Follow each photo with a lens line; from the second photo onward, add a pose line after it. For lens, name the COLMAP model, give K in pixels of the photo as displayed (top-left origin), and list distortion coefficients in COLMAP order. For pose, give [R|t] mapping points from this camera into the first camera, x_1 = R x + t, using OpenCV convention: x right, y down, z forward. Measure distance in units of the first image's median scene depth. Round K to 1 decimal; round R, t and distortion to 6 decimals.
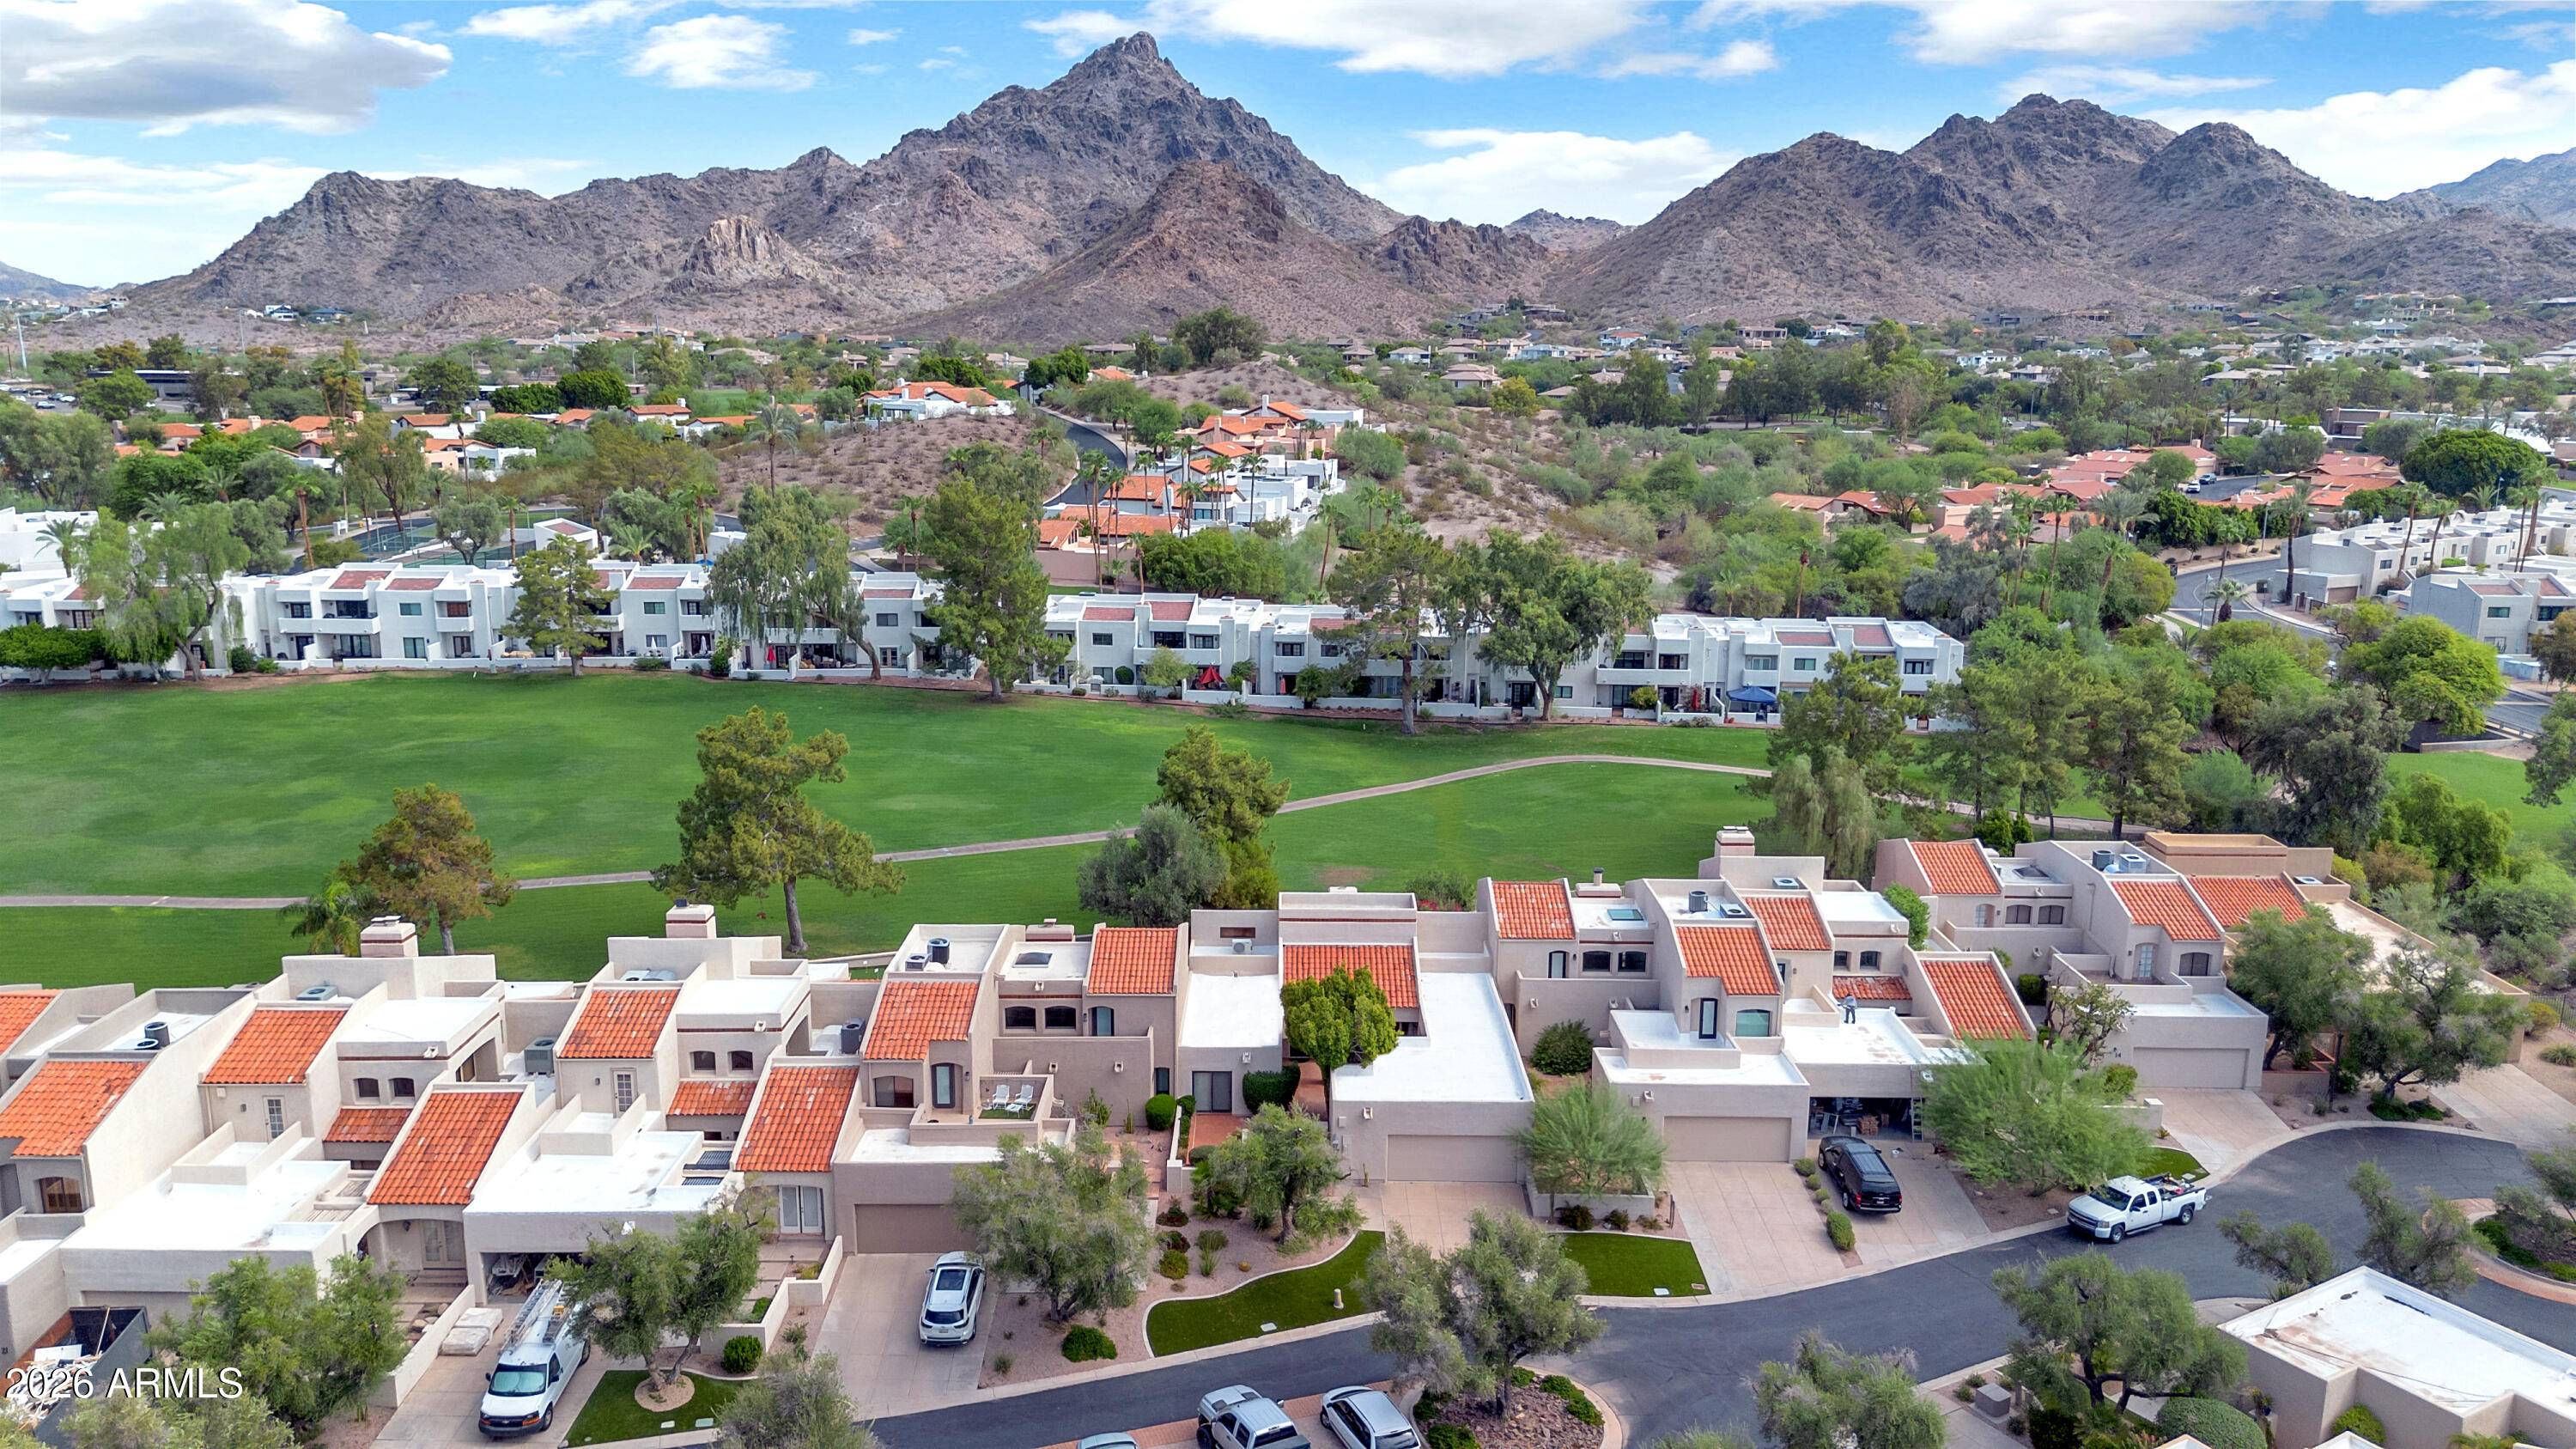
lens RADIAL K [[1829.5, 0, 1288.0], [0, 1829.5, 724.5], [0, 0, 1]] dist [0.061350, -0.053698]
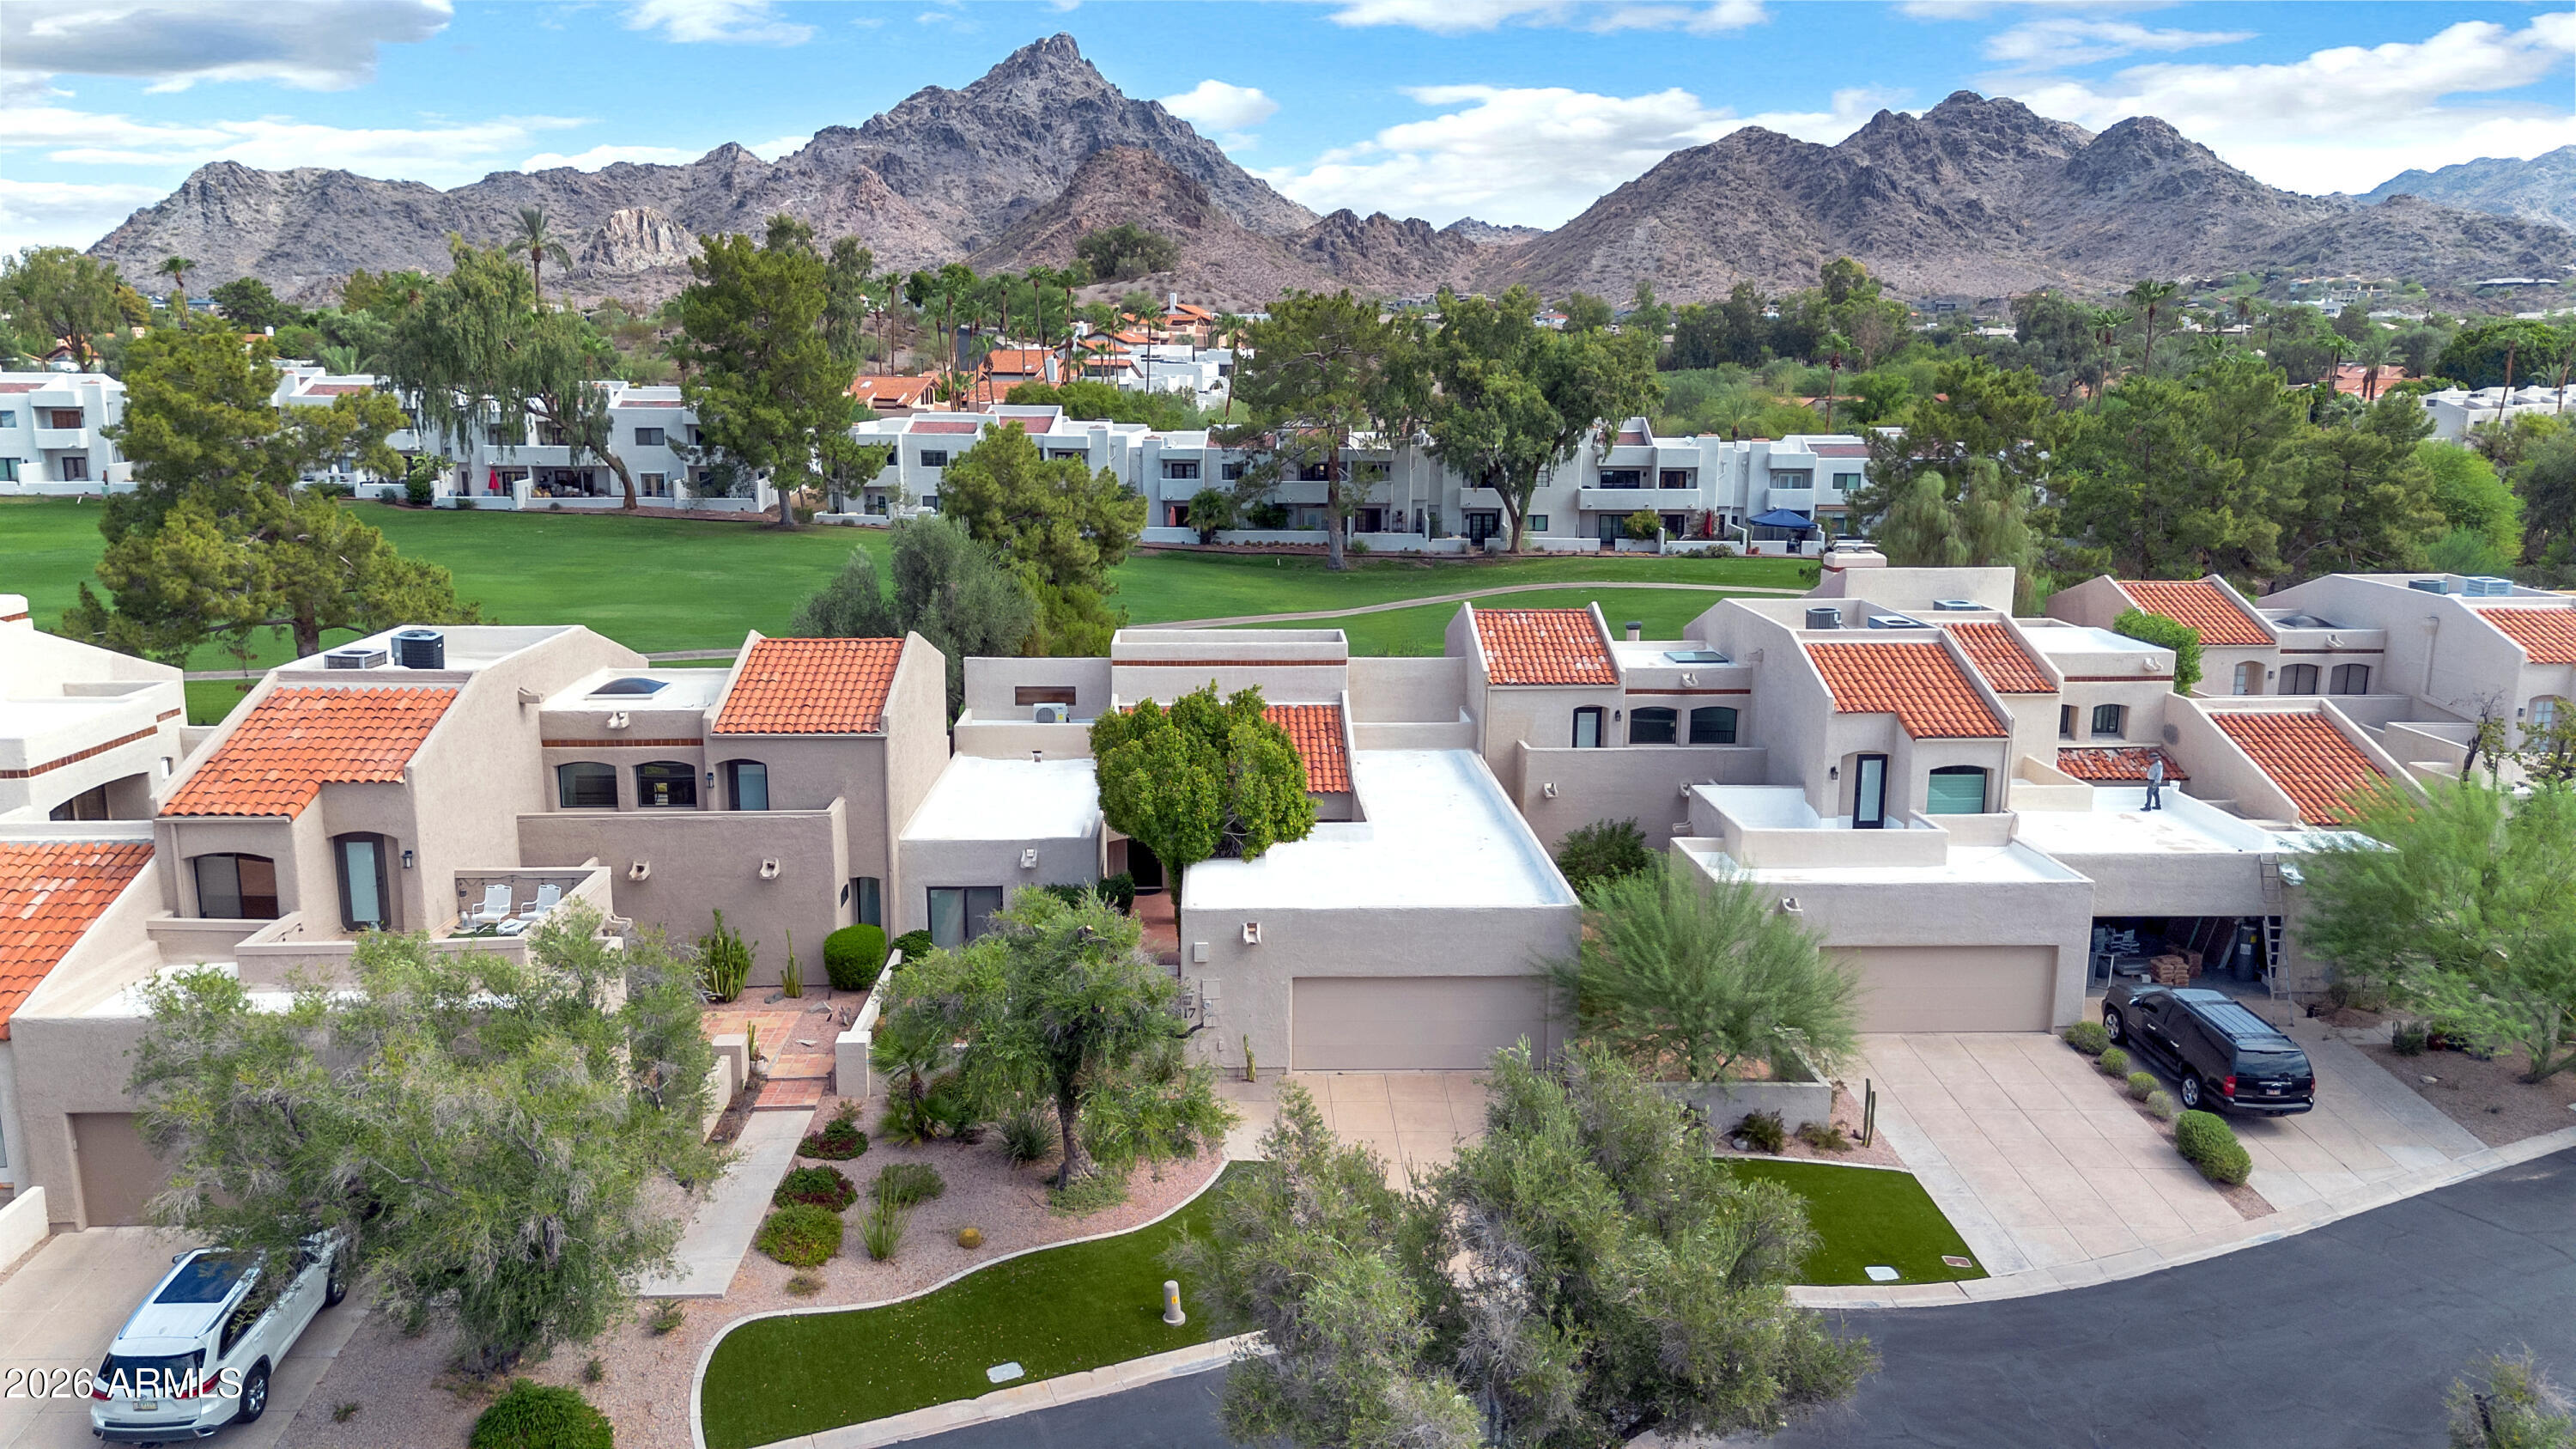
lens RADIAL K [[1829.5, 0, 1288.0], [0, 1829.5, 724.5], [0, 0, 1]] dist [0.061350, -0.053698]
pose [[0.999271, -0.009459, 0.036984, 0.006914], [0.009854, 0.999896, -0.010523, 0.031143], [-0.036881, 0.010880, 0.999260, 0.097216]]
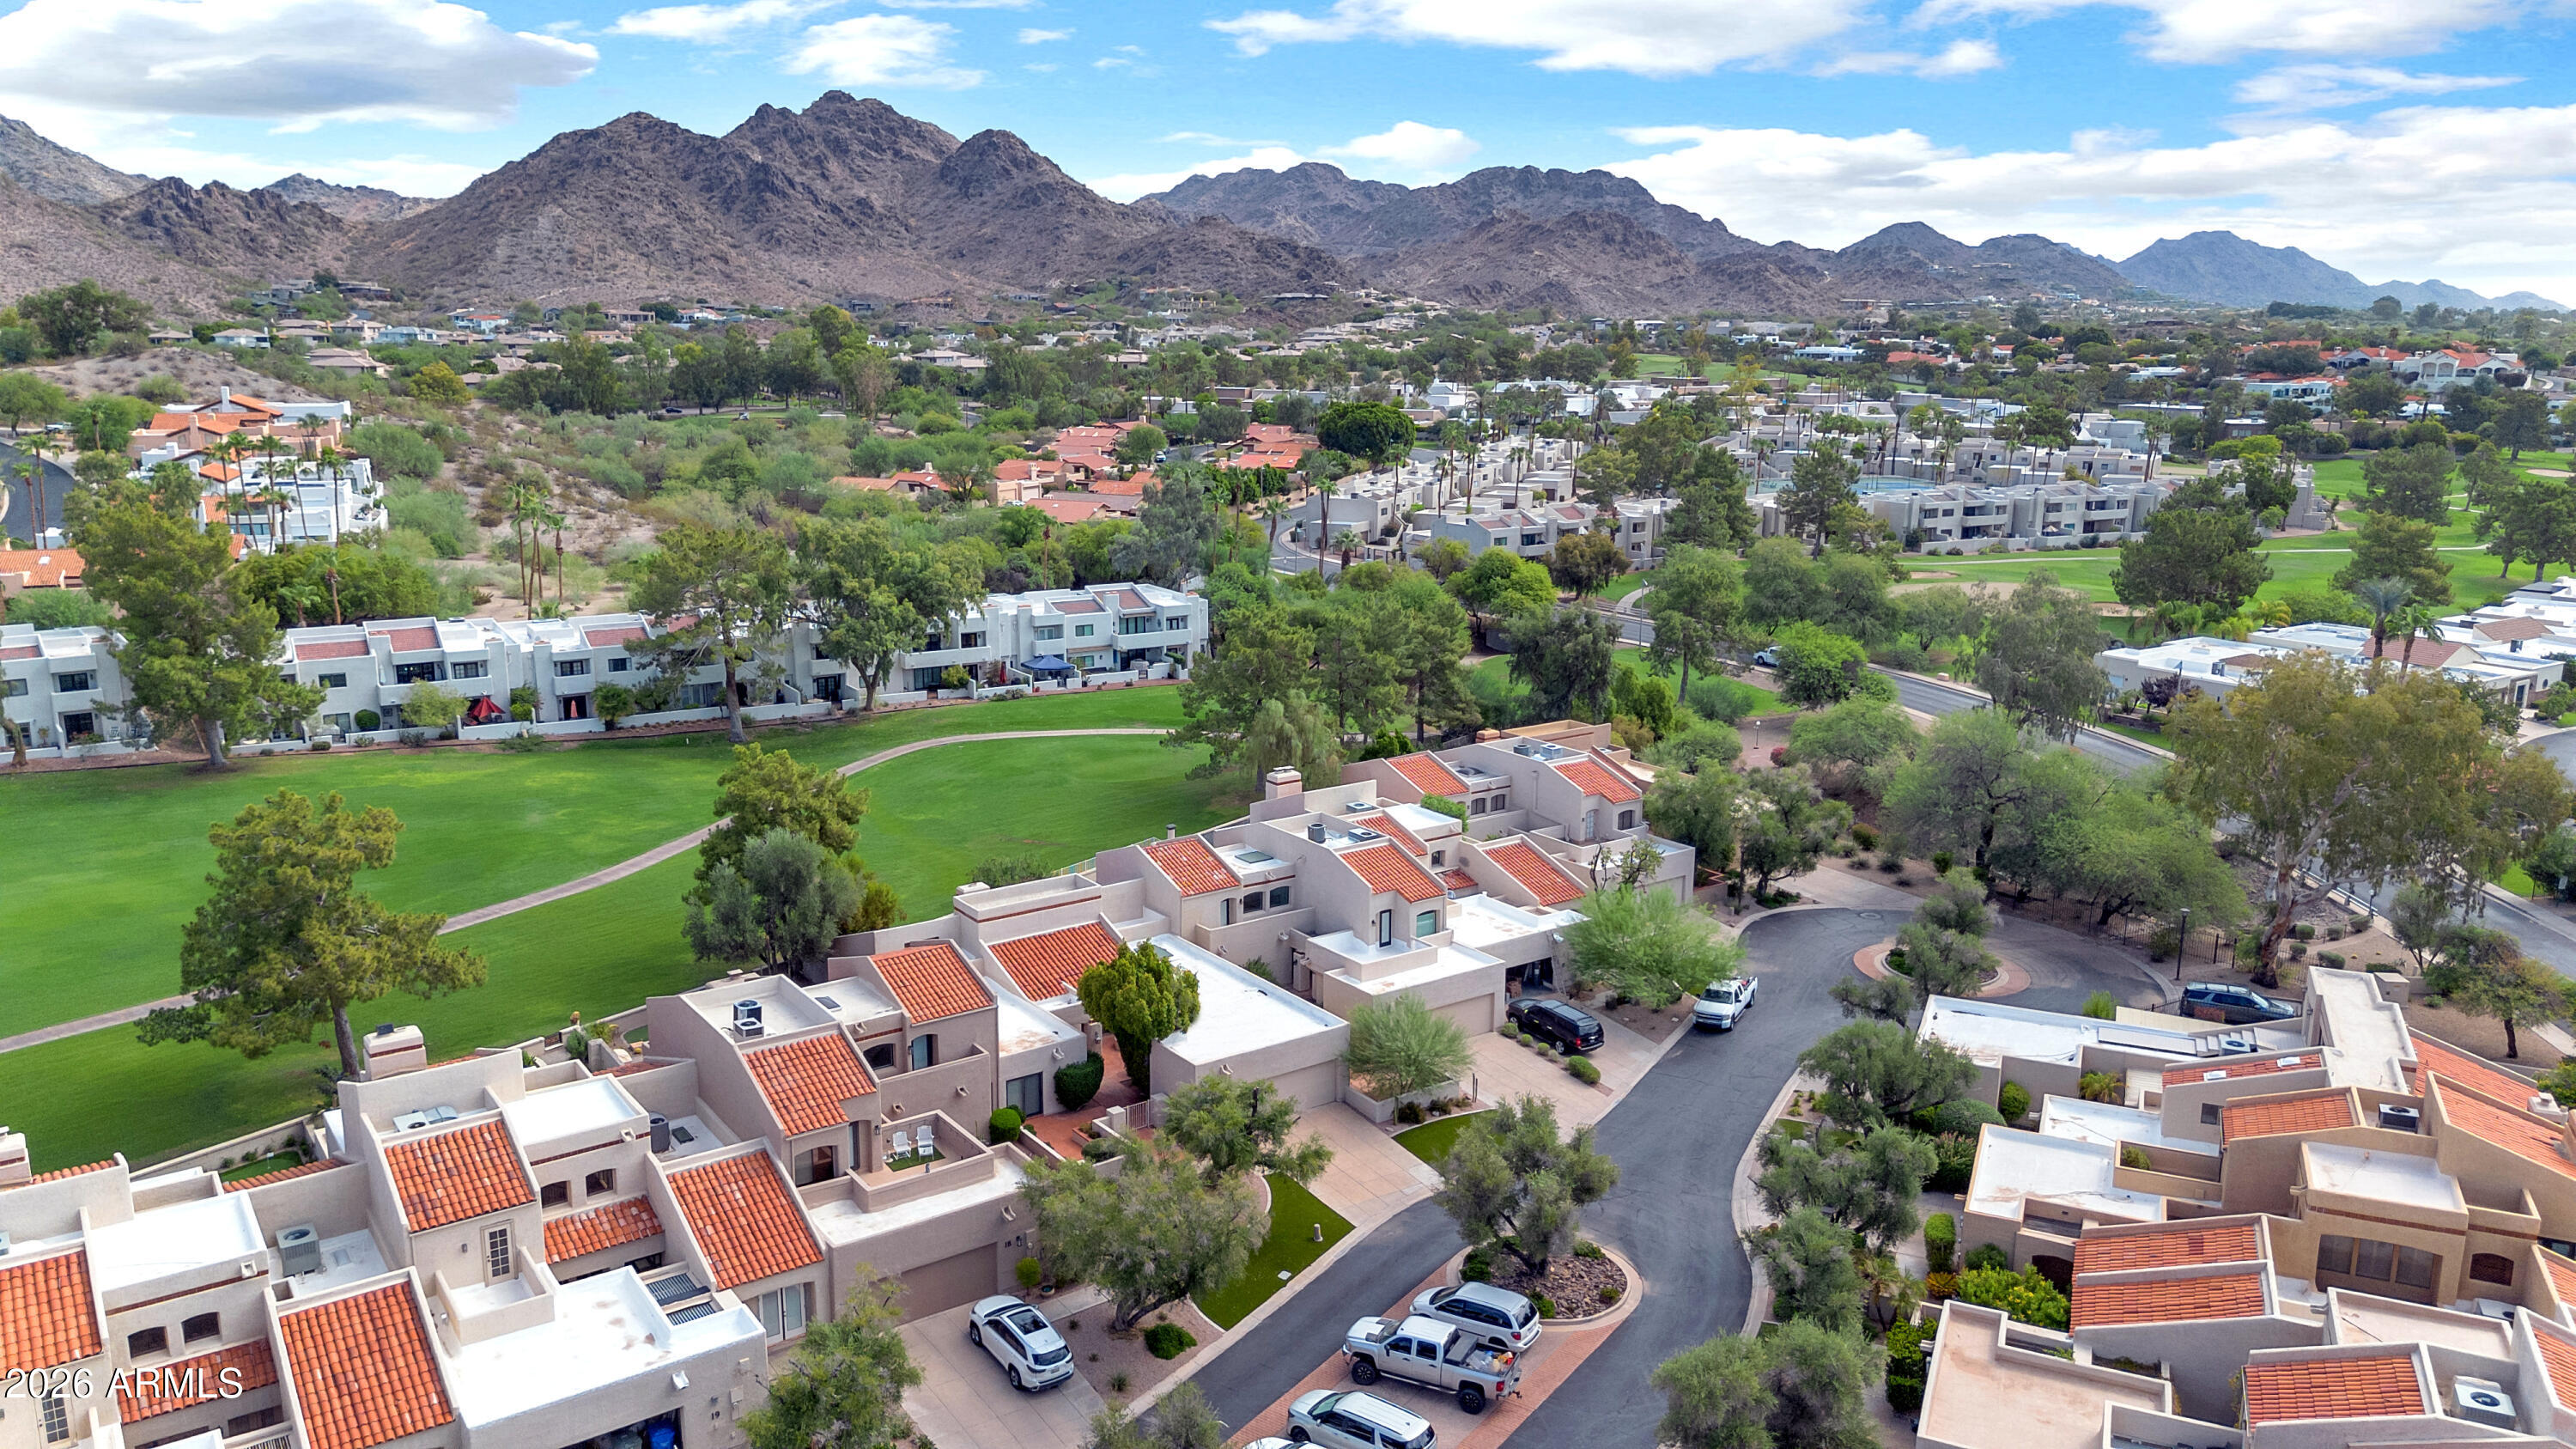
lens RADIAL K [[1829.5, 0, 1288.0], [0, 1829.5, 724.5], [0, 0, 1]] dist [0.061350, -0.053698]
pose [[0.815588, -0.125927, 0.564764, -0.096475], [0.121178, 0.991560, 0.046095, -0.005398], [-0.565802, 0.030842, 0.823964, 0.020983]]
